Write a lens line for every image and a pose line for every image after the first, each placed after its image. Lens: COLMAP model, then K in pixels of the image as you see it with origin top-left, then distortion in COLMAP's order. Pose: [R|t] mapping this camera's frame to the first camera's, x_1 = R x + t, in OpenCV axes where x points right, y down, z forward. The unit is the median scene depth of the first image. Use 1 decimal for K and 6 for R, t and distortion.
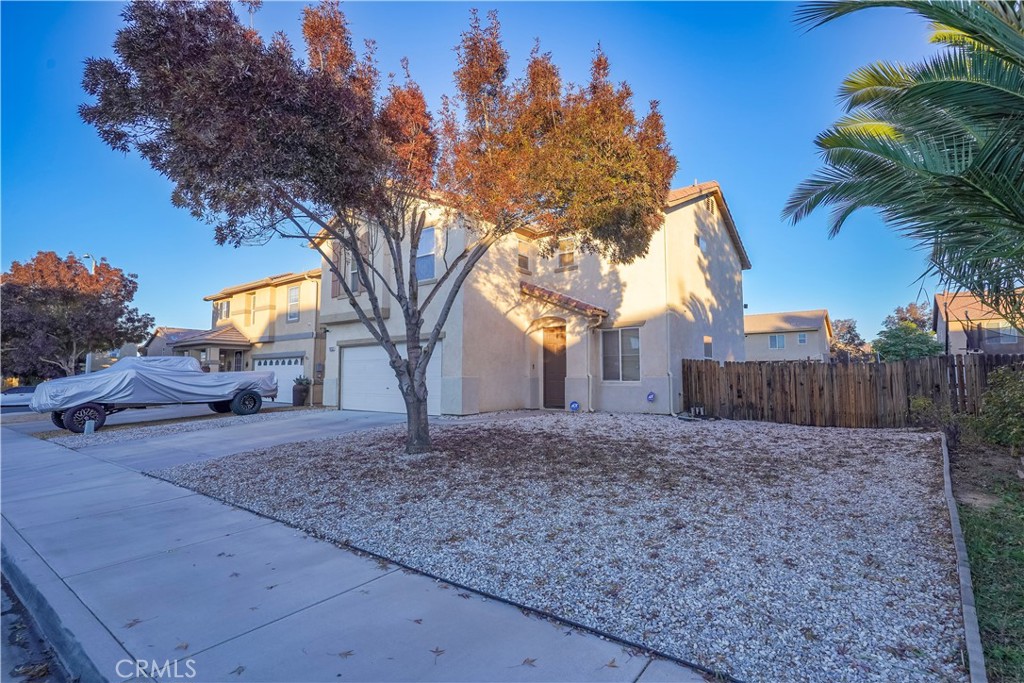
lens RADIAL K [[496.0, 0, 510.2], [0, 496.0, 342.9], [0, 0, 1]] dist [-0.012142, 0.007339]
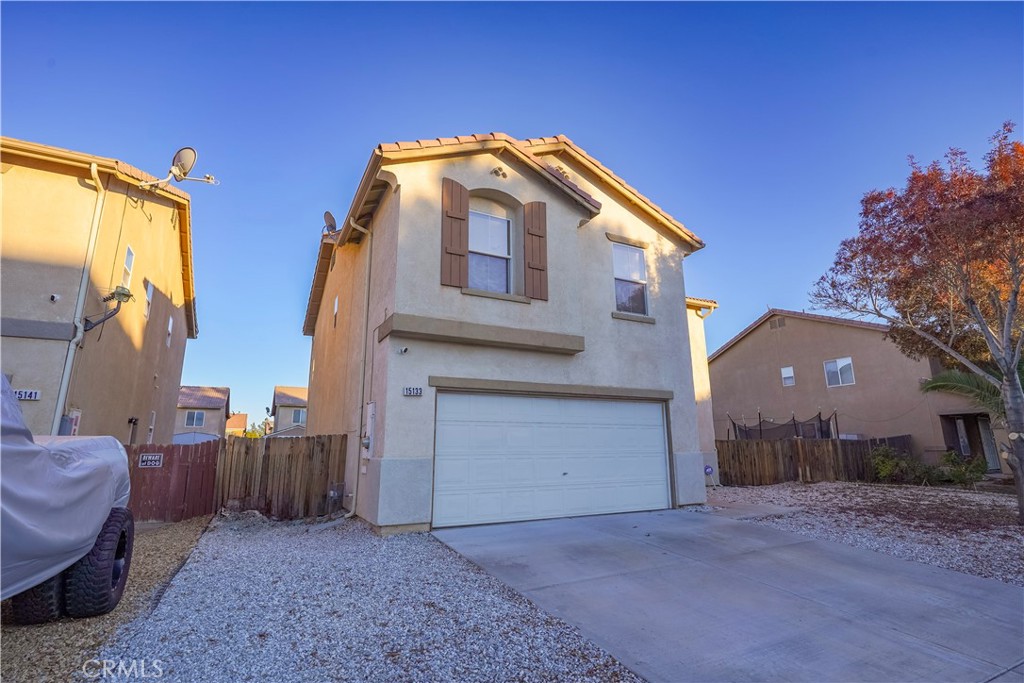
lens RADIAL K [[496.0, 0, 513.3], [0, 496.0, 343.5], [0, 0, 1]] dist [-0.012142, 0.007339]
pose [[0.405054, 0.194496, 0.893366, -0.841547], [-0.055536, 0.980541, -0.188295, 0.056202], [-0.912605, 0.026656, 0.407973, 0.839150]]
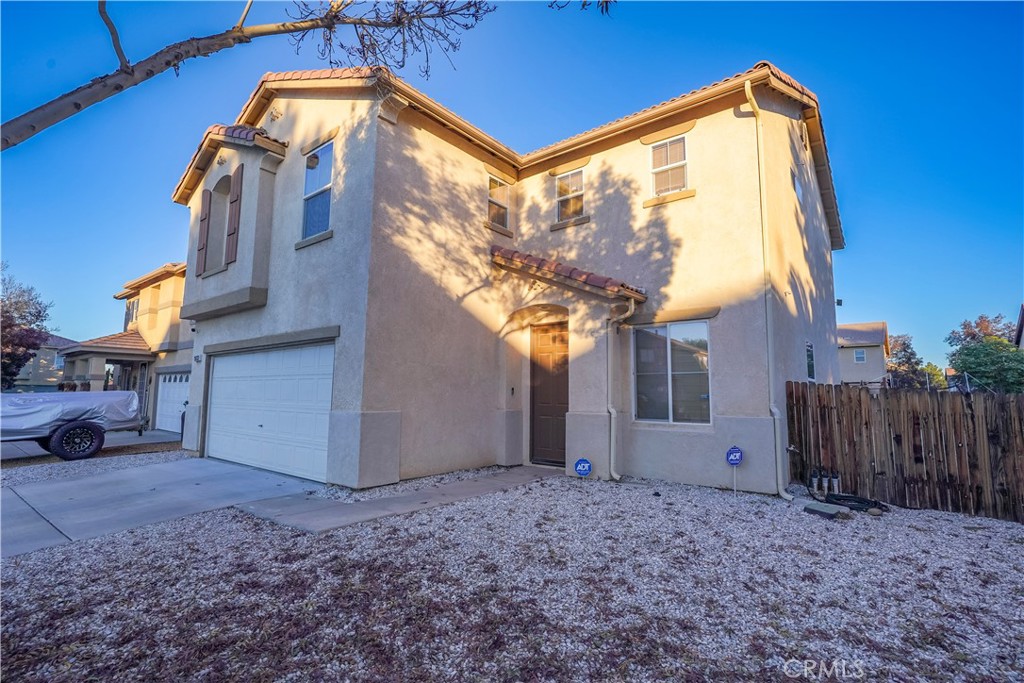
lens RADIAL K [[496.0, 0, 509.9], [0, 496.0, 341.9], [0, 0, 1]] dist [-0.012142, 0.007339]
pose [[0.999713, 0.009306, -0.022085, 0.058074], [-0.010119, 0.999263, -0.037025, 0.011708], [0.021724, 0.037238, 0.999070, 0.435297]]
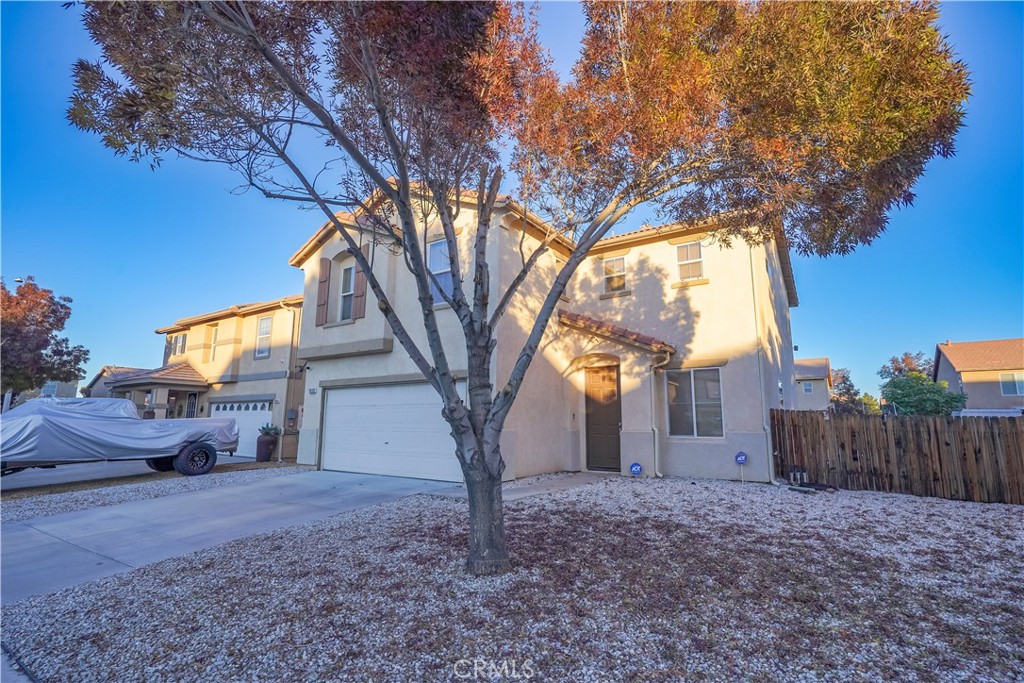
lens RADIAL K [[496.0, 0, 509.2], [0, 496.0, 343.9], [0, 0, 1]] dist [-0.012142, 0.007339]
pose [[0.998219, 0.018510, 0.056714, -0.107231], [-0.013211, 0.995633, -0.092417, 0.007228], [-0.058177, 0.091503, 0.994104, 0.219502]]
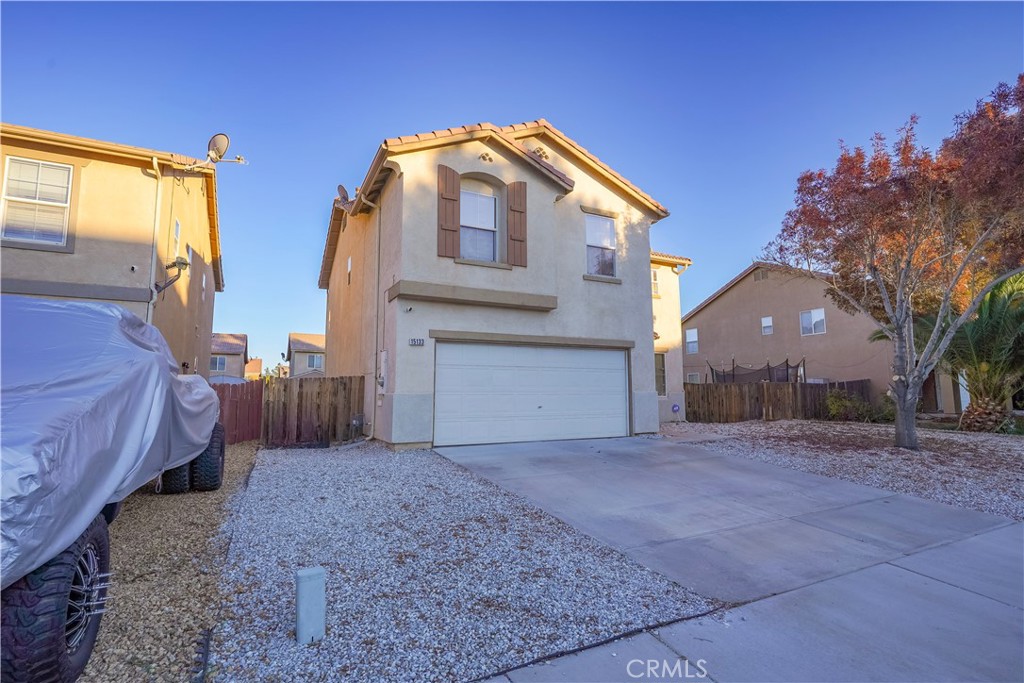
lens RADIAL K [[496.0, 0, 512.8], [0, 496.0, 343.4], [0, 0, 1]] dist [-0.012142, 0.007339]
pose [[0.418326, 0.097119, 0.903090, -0.951702], [-0.058473, 0.995084, -0.079927, 0.060775], [-0.906413, -0.019371, 0.421948, 0.754890]]
